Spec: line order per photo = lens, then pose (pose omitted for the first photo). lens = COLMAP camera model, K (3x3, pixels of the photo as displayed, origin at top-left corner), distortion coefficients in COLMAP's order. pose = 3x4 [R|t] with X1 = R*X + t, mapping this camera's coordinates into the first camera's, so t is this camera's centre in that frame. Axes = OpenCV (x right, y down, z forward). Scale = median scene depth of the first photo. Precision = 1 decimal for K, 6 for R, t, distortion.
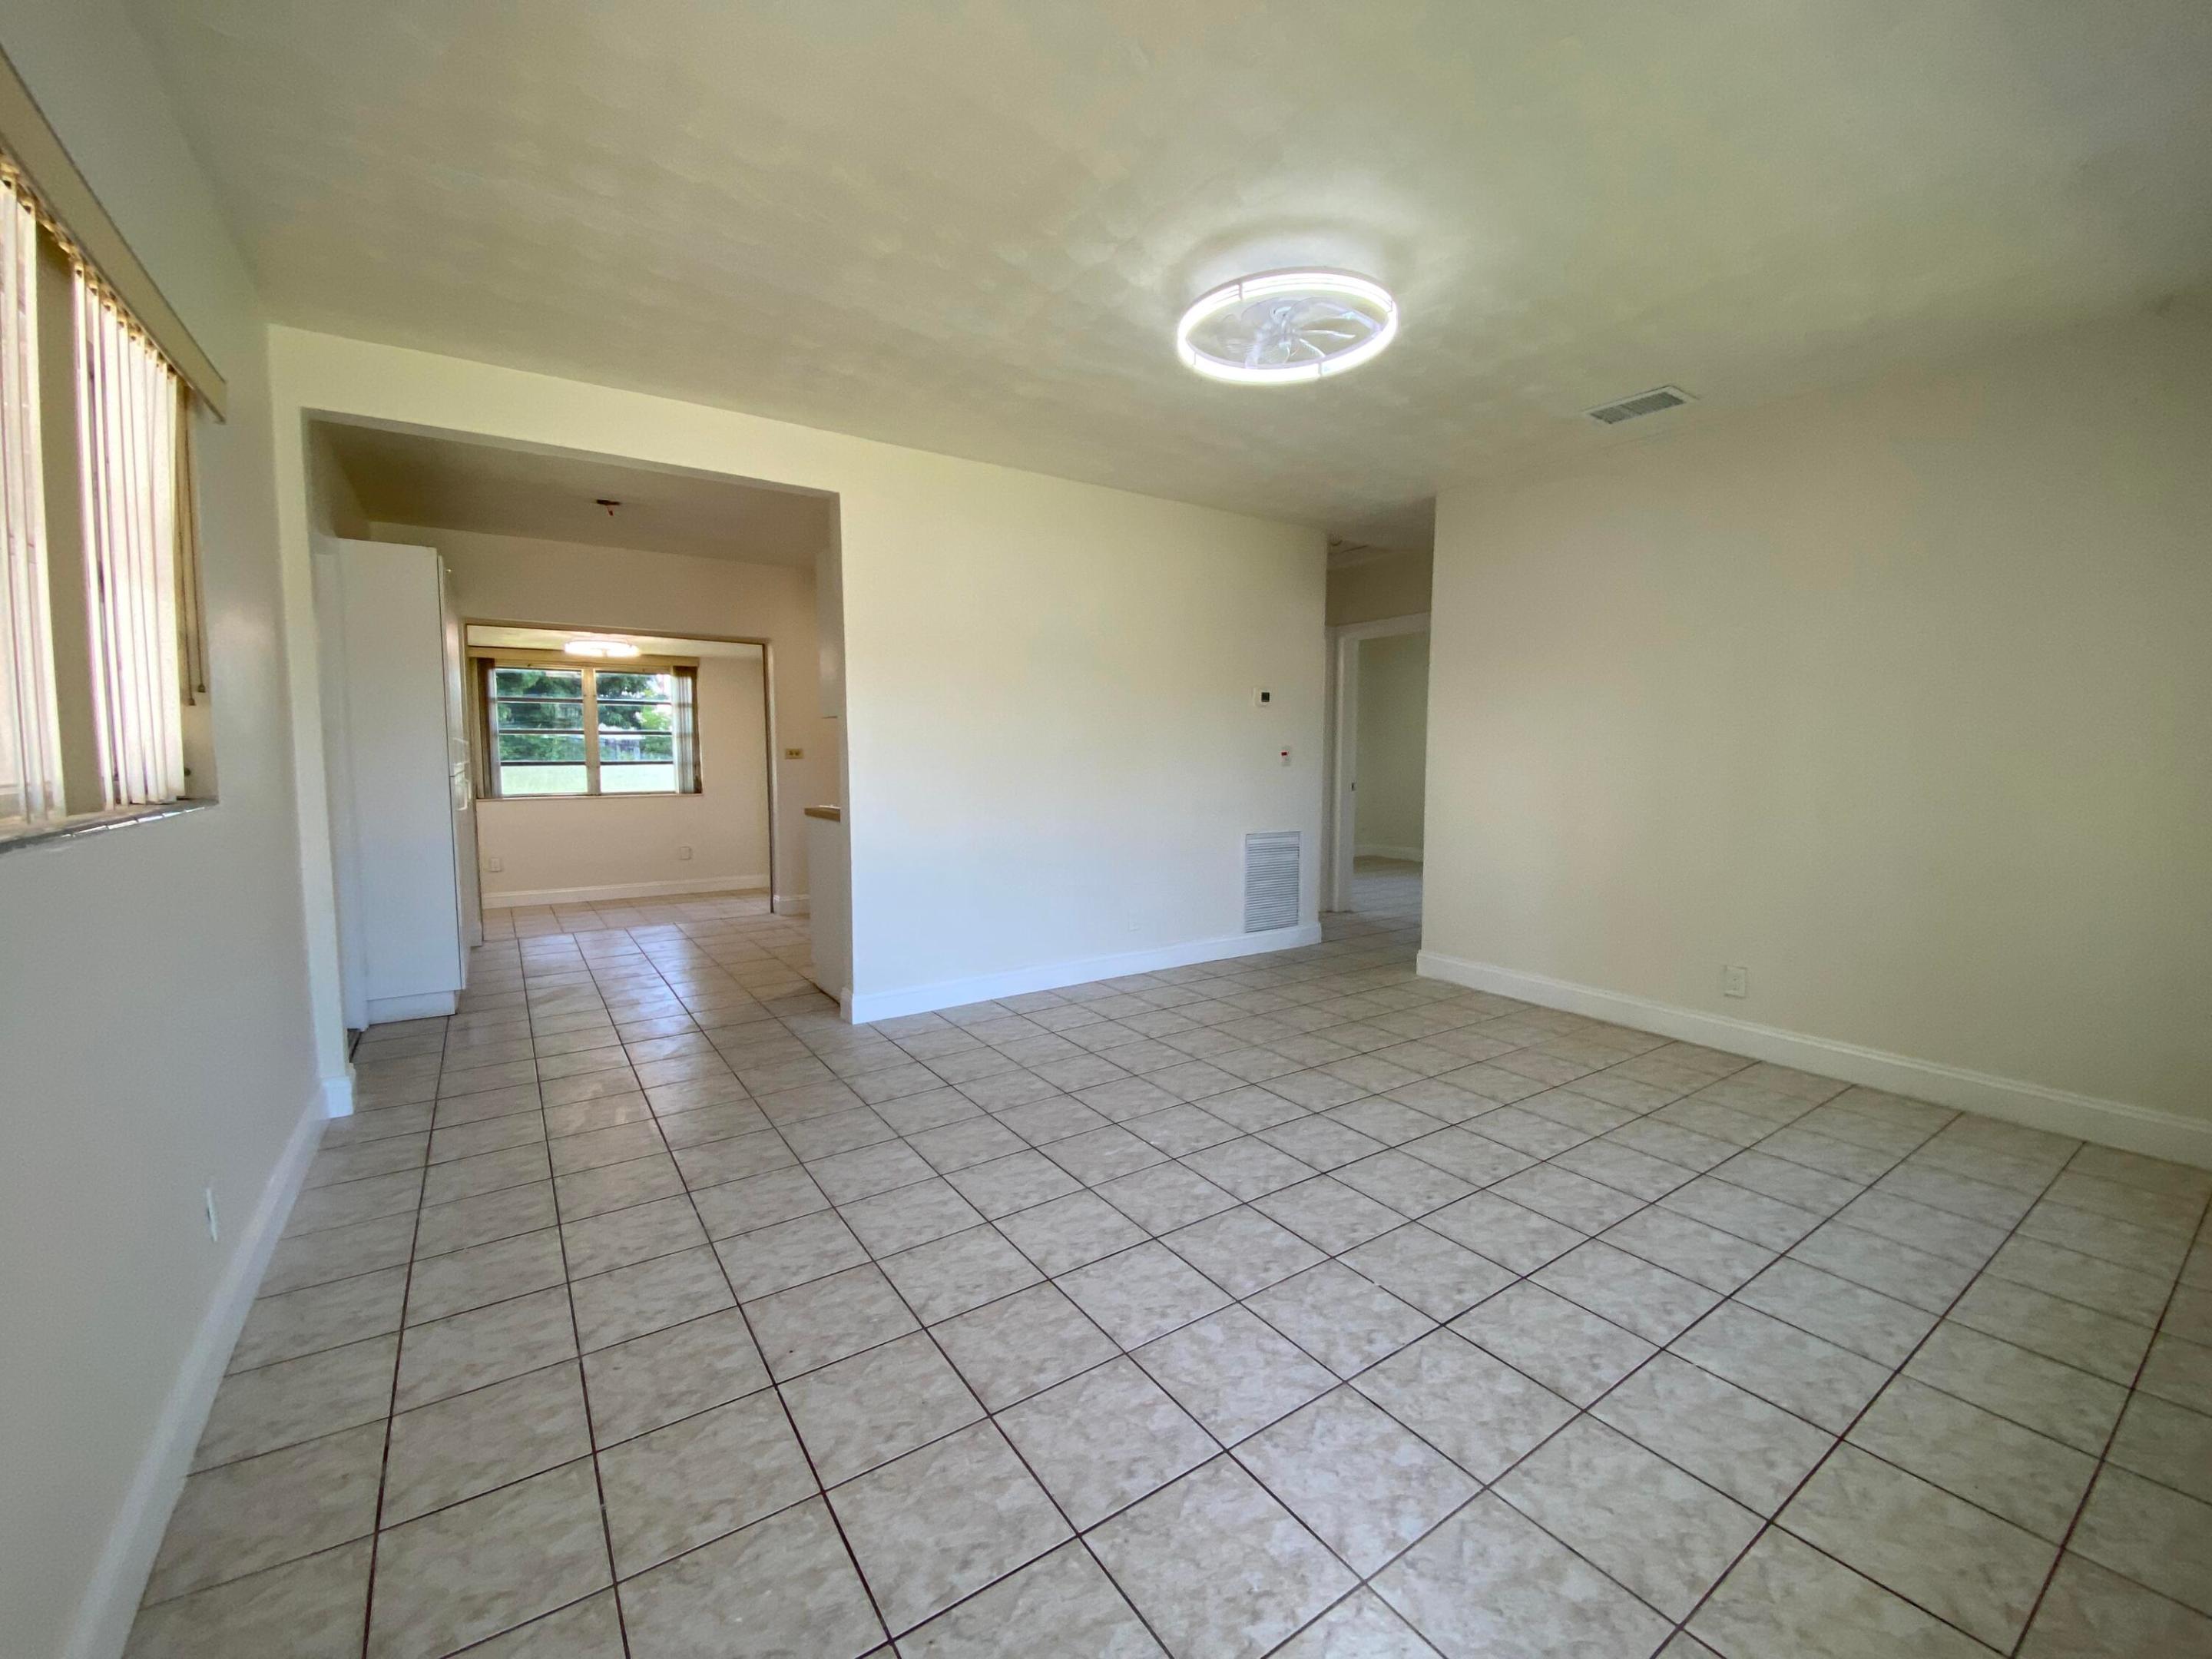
lens RADIAL K [[901.3, 0, 1107.1], [0, 901.3, 814.0], [0, 0, 1]] dist [0.015542, -0.015852]
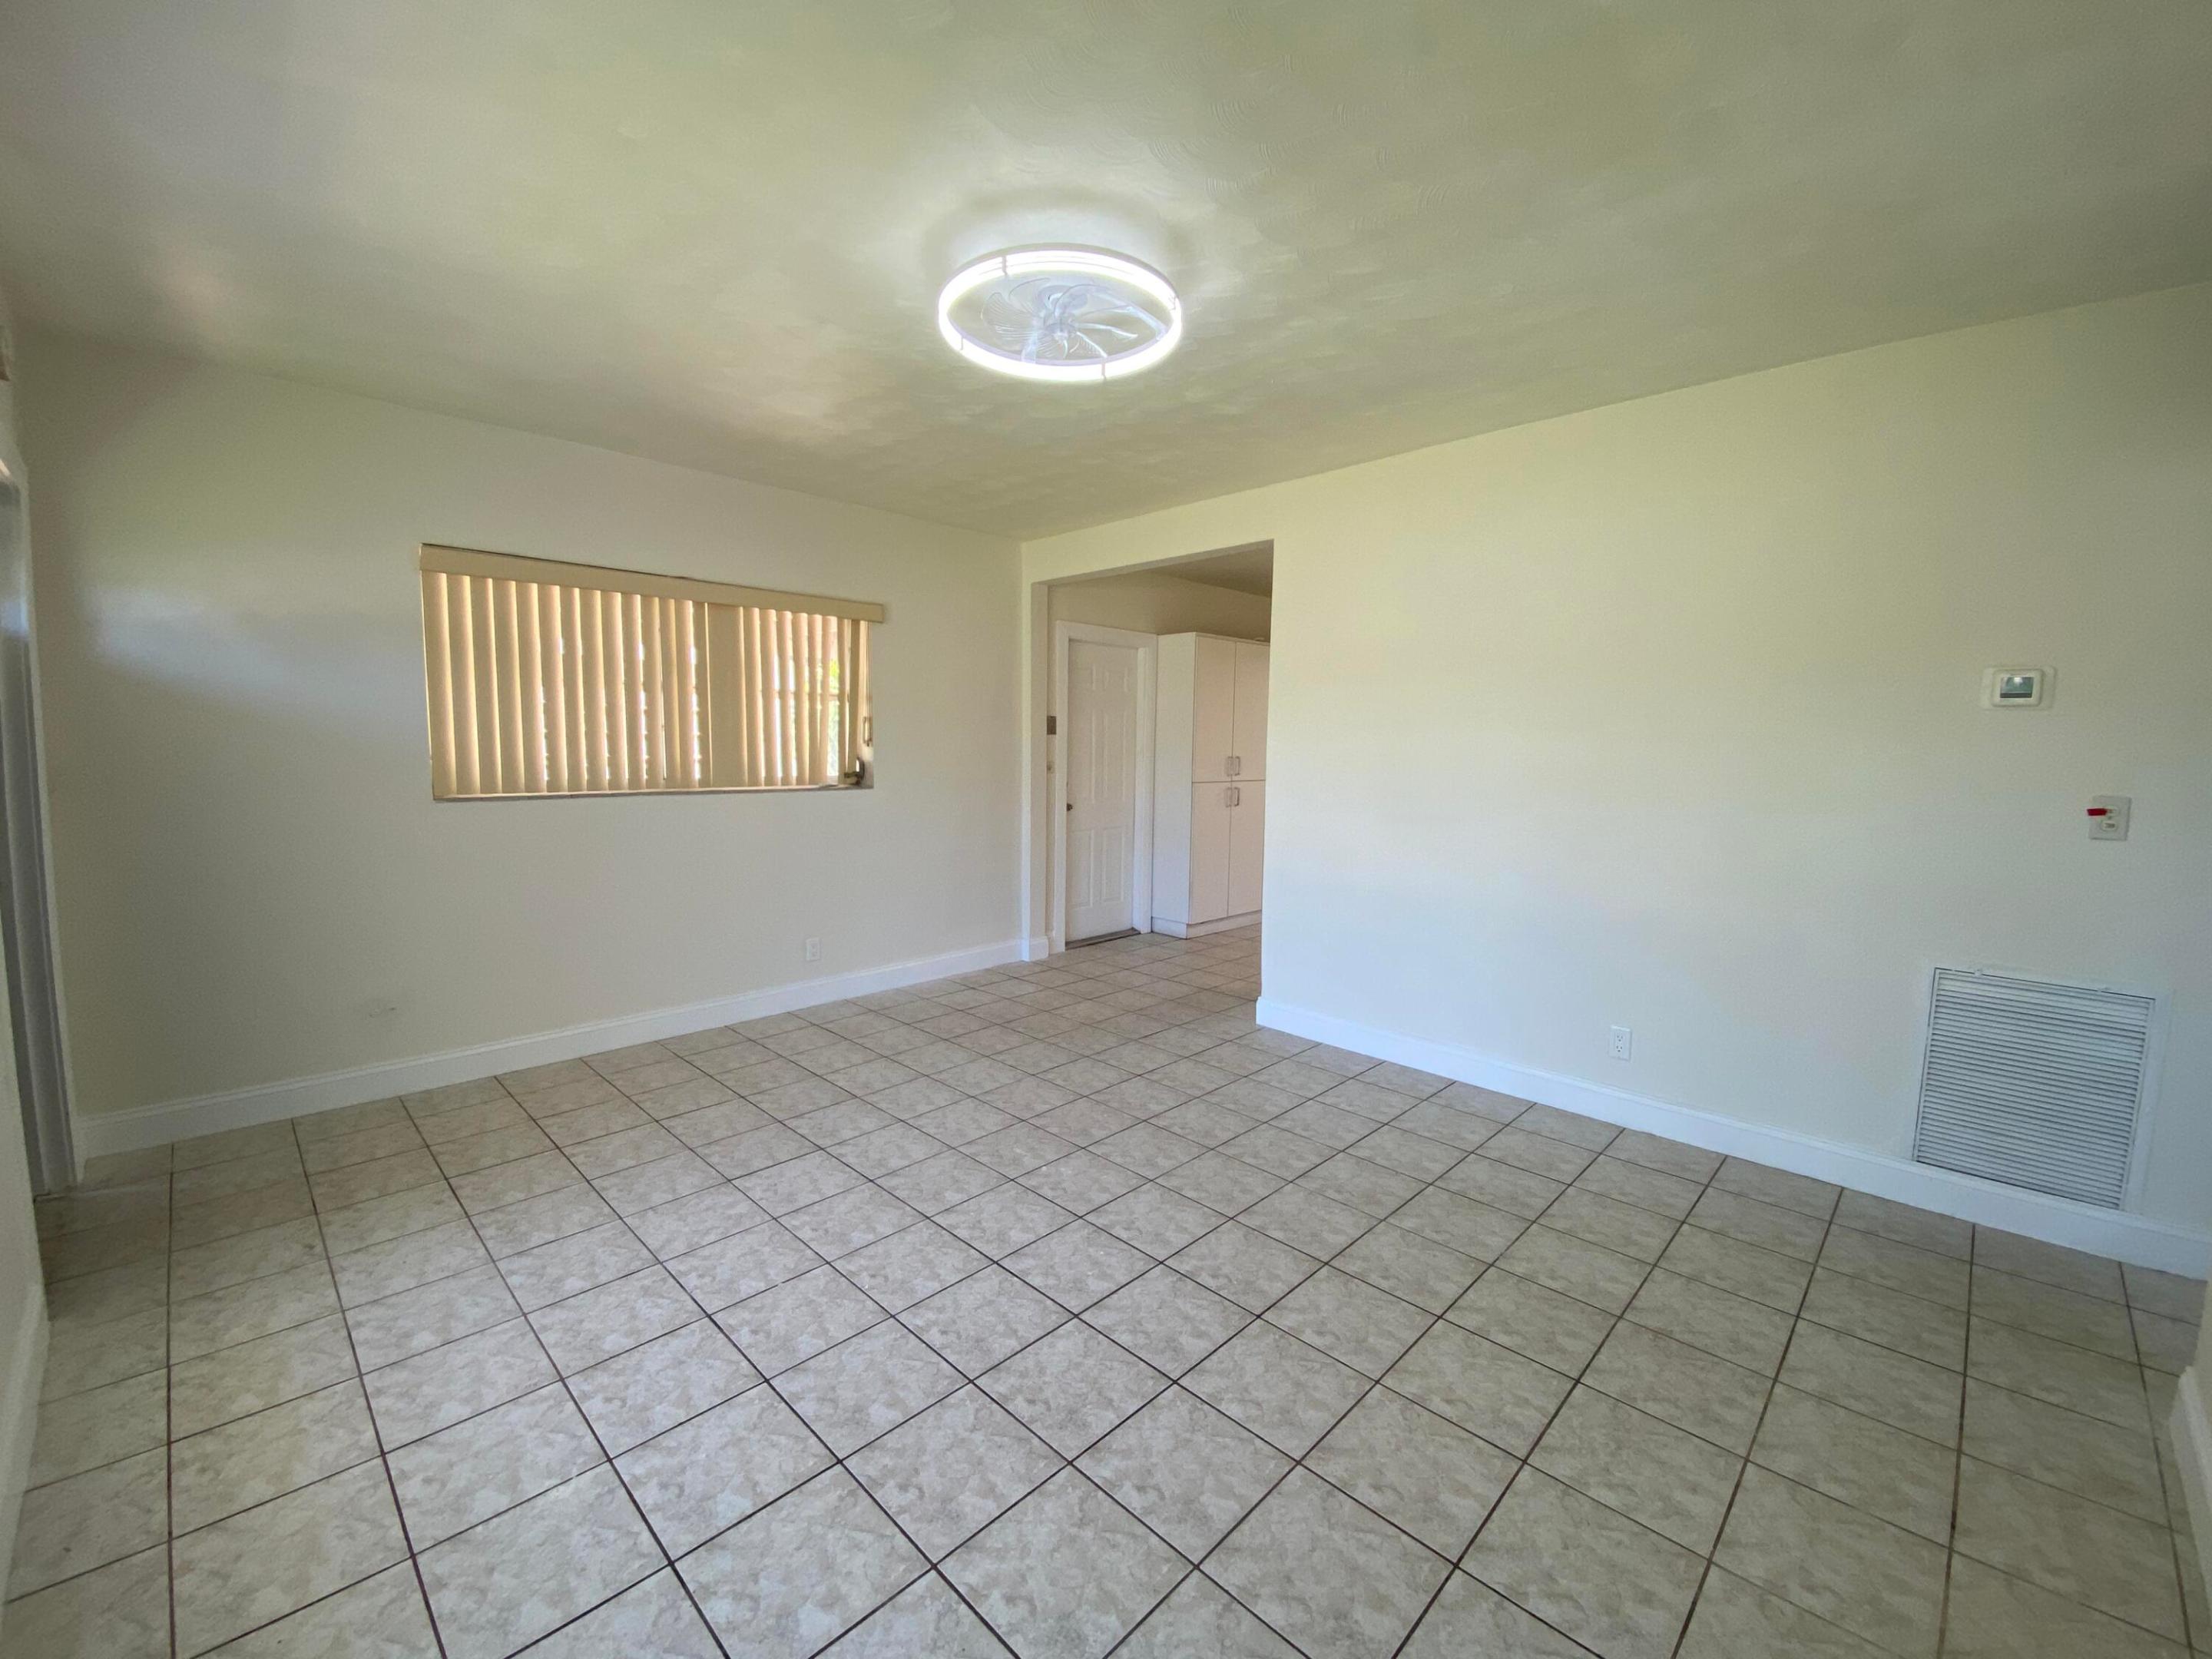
lens RADIAL K [[901.3, 0, 1111.2], [0, 901.3, 812.6], [0, 0, 1]] dist [0.015542, -0.015852]
pose [[0.195814, 0.079443, -0.977418, 1.147536], [-0.085842, 0.994276, 0.063616, -0.118791], [0.976877, 0.071446, 0.201513, 0.933278]]
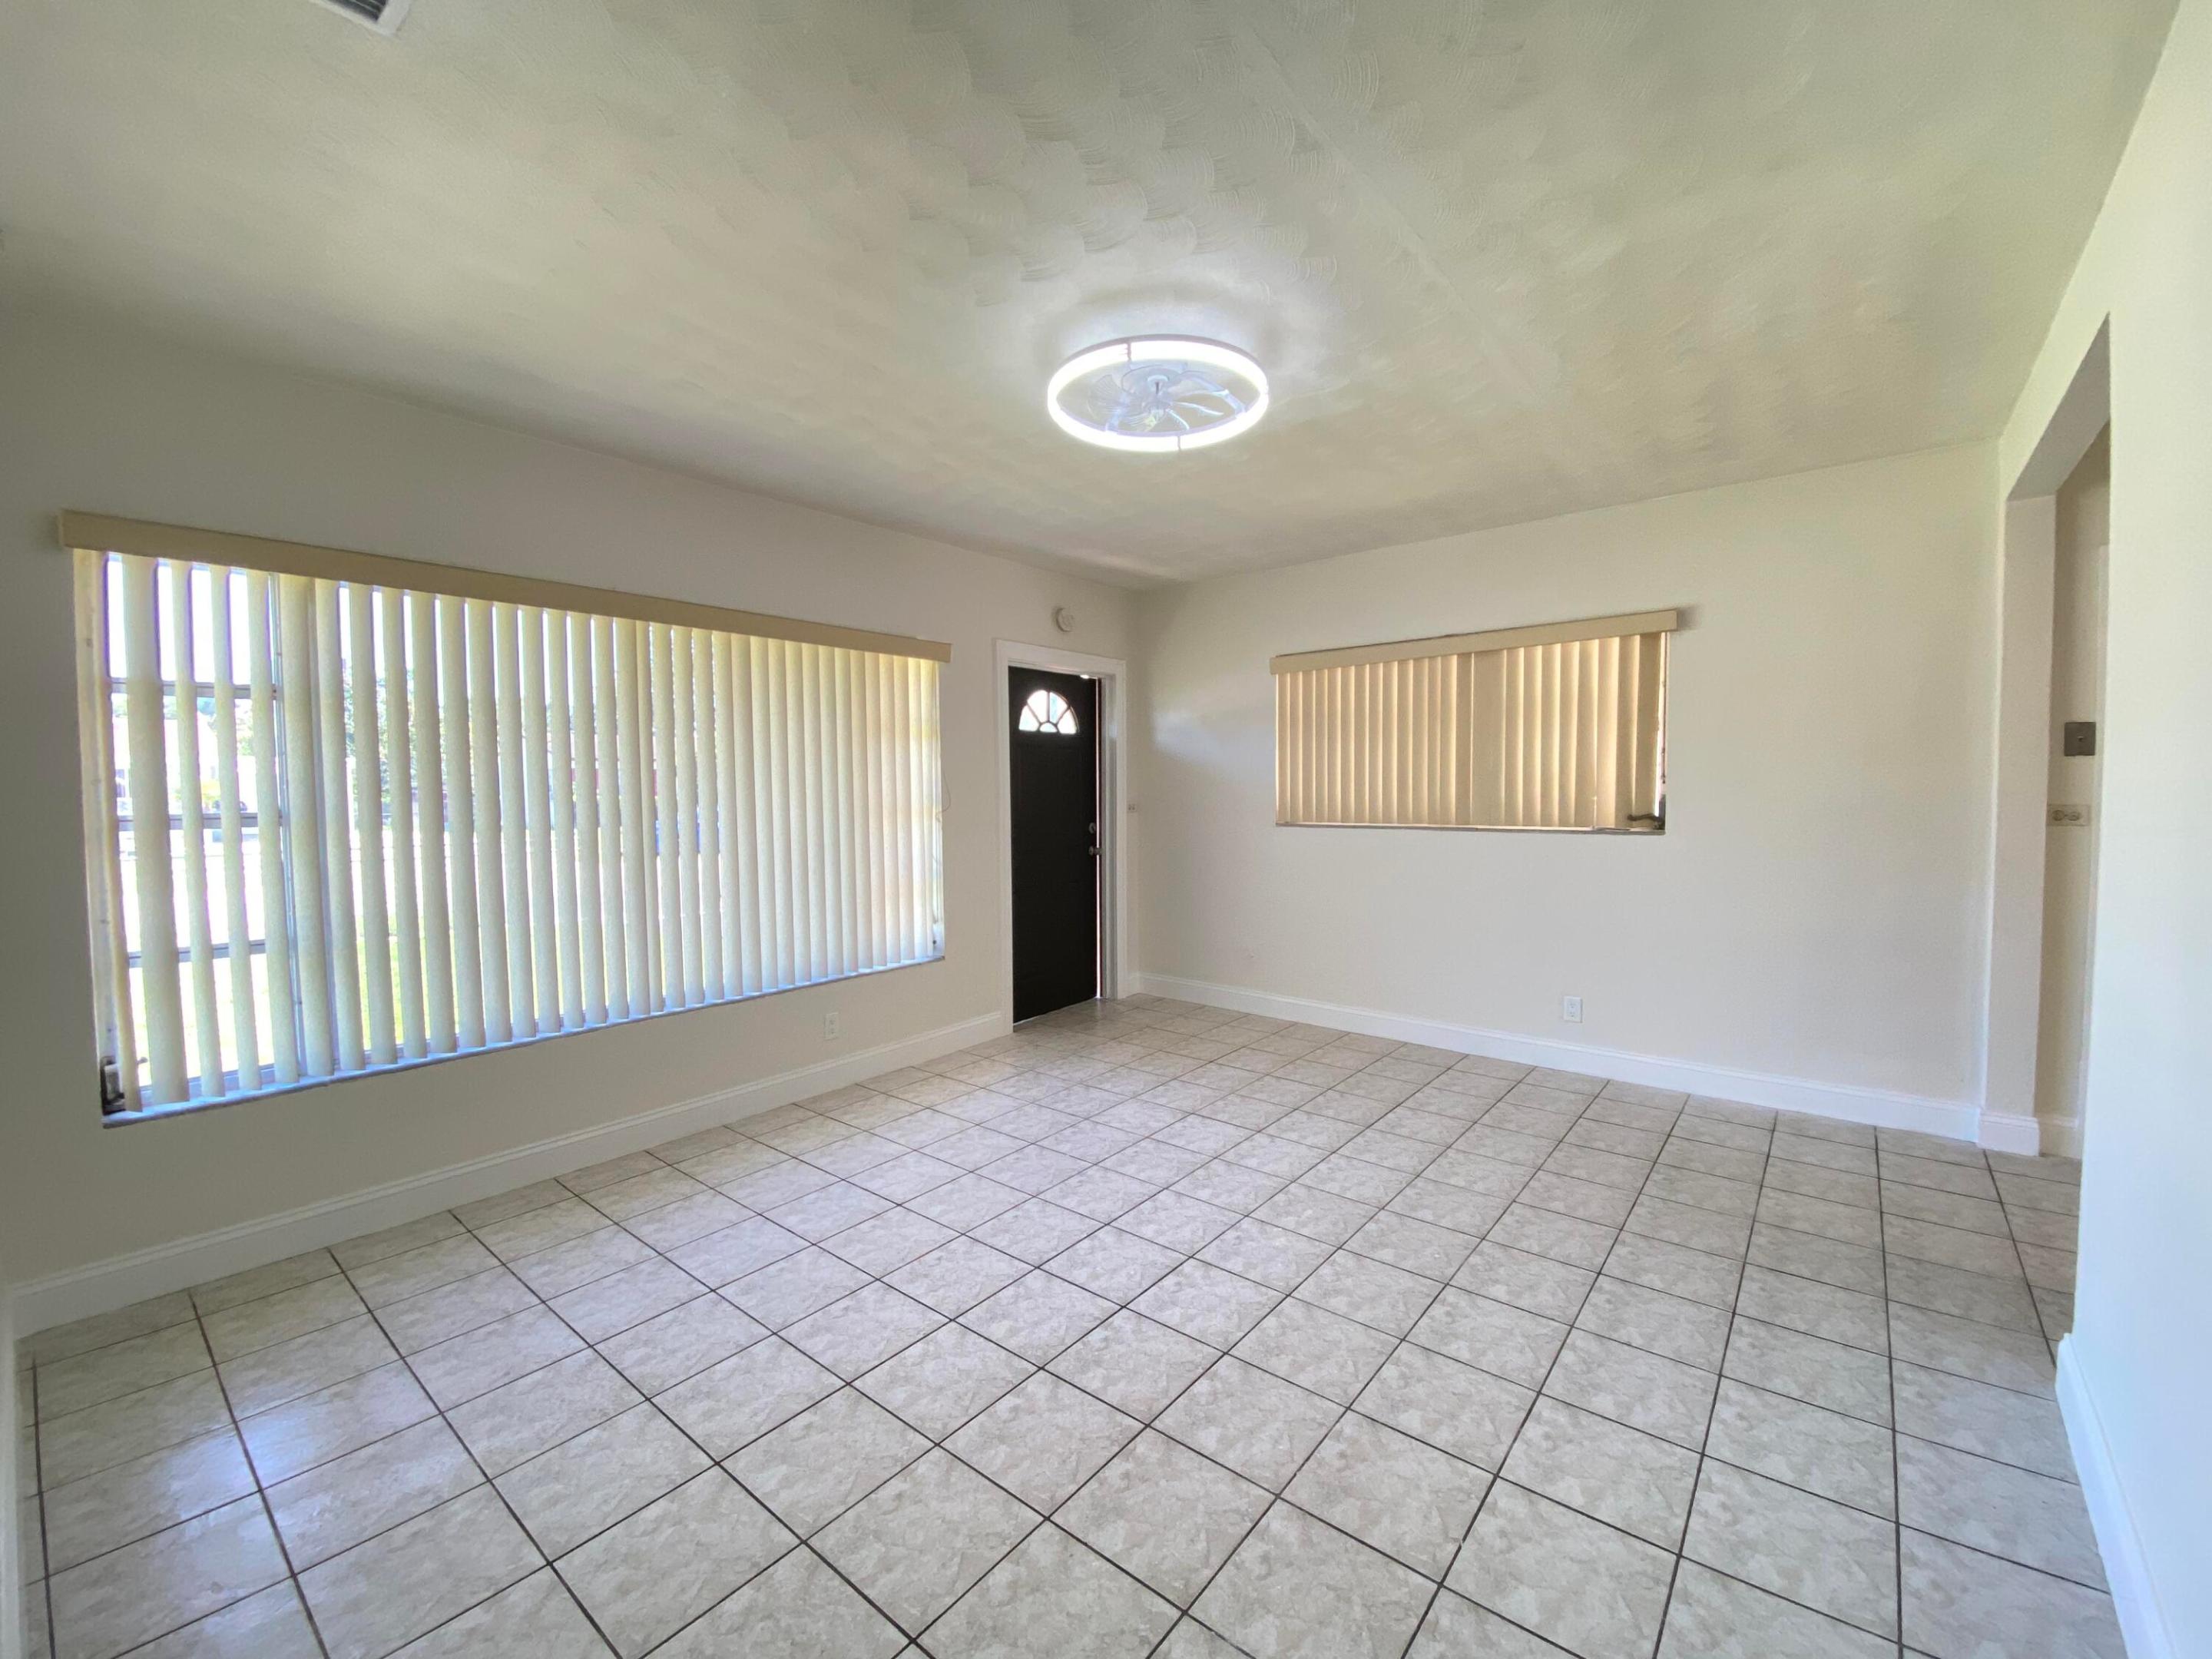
lens RADIAL K [[901.3, 0, 1113.9], [0, 901.3, 801.2], [0, 0, 1]] dist [0.015542, -0.015852]
pose [[-0.957567, 0.012771, -0.287927, 0.548742], [-0.016009, 0.995119, 0.097379, -0.203664], [0.287765, 0.097857, -0.952688, 2.031461]]
